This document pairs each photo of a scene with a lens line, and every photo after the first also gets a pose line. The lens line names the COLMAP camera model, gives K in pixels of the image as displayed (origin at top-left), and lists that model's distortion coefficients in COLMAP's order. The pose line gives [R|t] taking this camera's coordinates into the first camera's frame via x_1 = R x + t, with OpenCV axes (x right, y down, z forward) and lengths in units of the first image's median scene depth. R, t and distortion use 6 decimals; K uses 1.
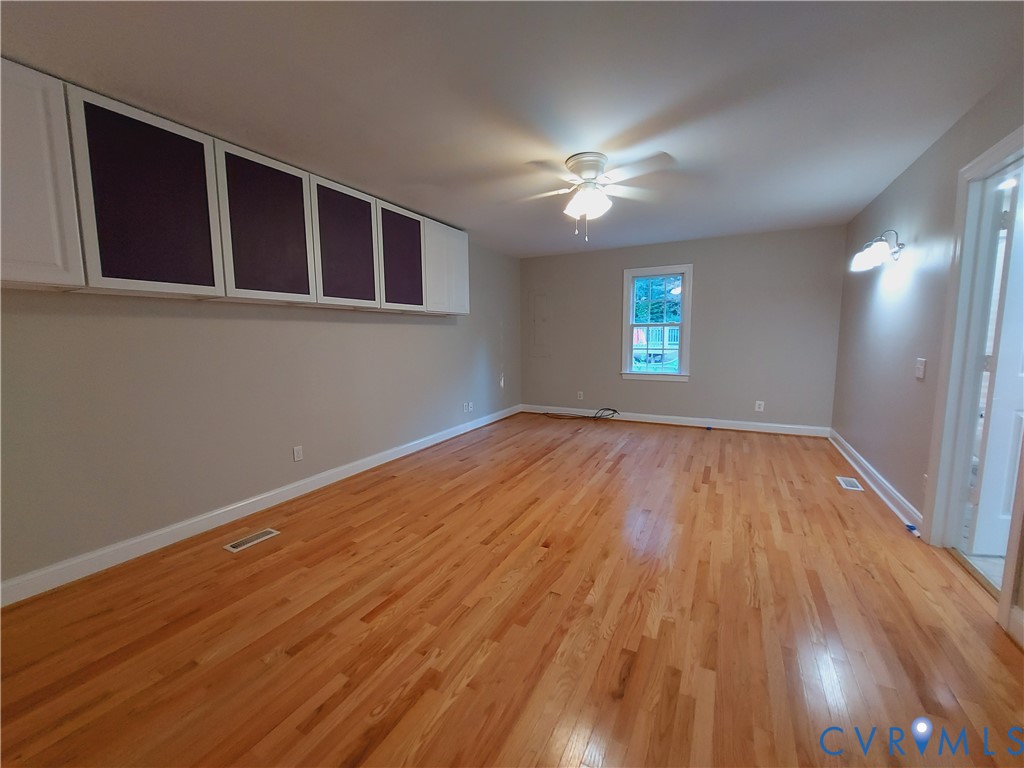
lens RADIAL K [[407.4, 0, 515.4], [0, 407.4, 383.0], [0, 0, 1]] dist [-0.014078, -0.001000]
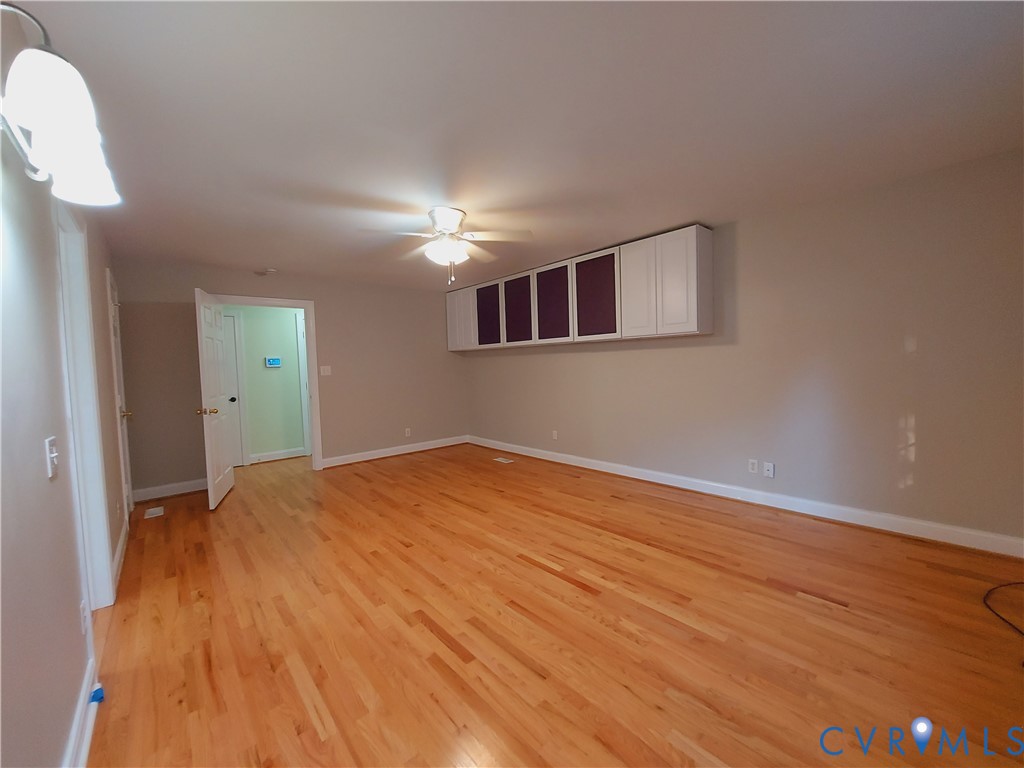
lens RADIAL K [[407.4, 0, 512.4], [0, 407.4, 382.0], [0, 0, 1]] dist [-0.014078, -0.001000]
pose [[-0.360988, 0.064190, -0.930359, 0.891572], [-0.072298, 0.992700, 0.096543, -0.158241], [0.929764, 0.102114, -0.353711, 1.213884]]
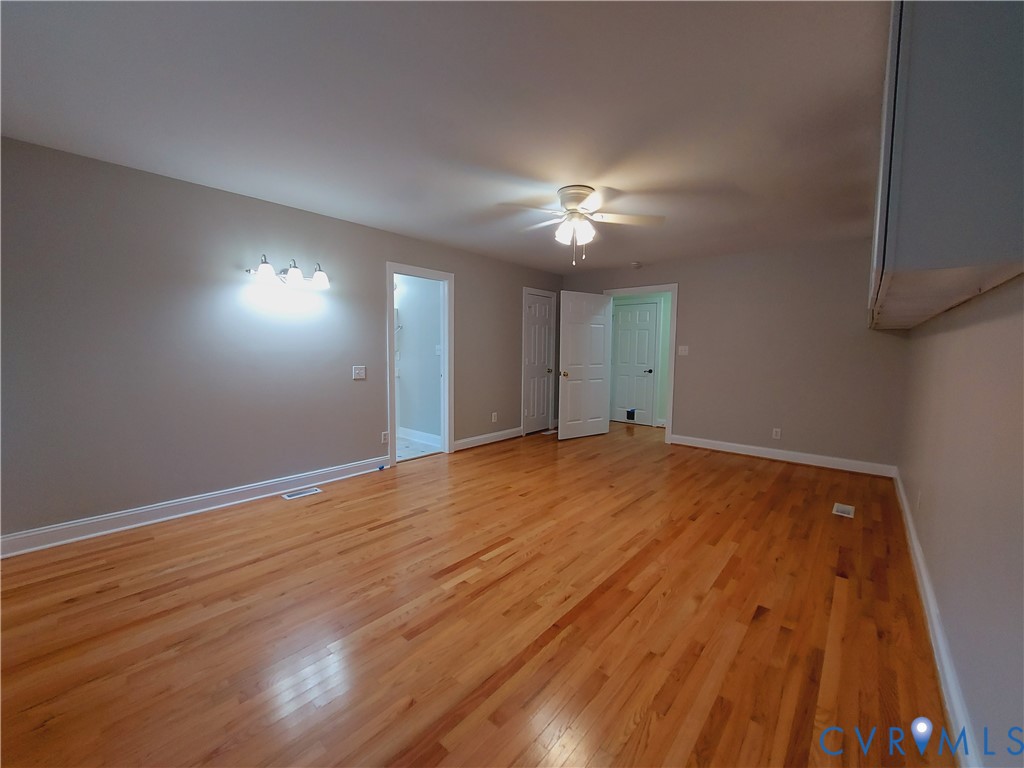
lens RADIAL K [[407.4, 0, 517.5], [0, 407.4, 387.2], [0, 0, 1]] dist [-0.014078, -0.001000]
pose [[-0.974088, -0.020177, 0.225268, 0.055473], [0.026717, 0.978774, 0.203195, -0.196228], [-0.224586, 0.203948, -0.952873, 1.641970]]
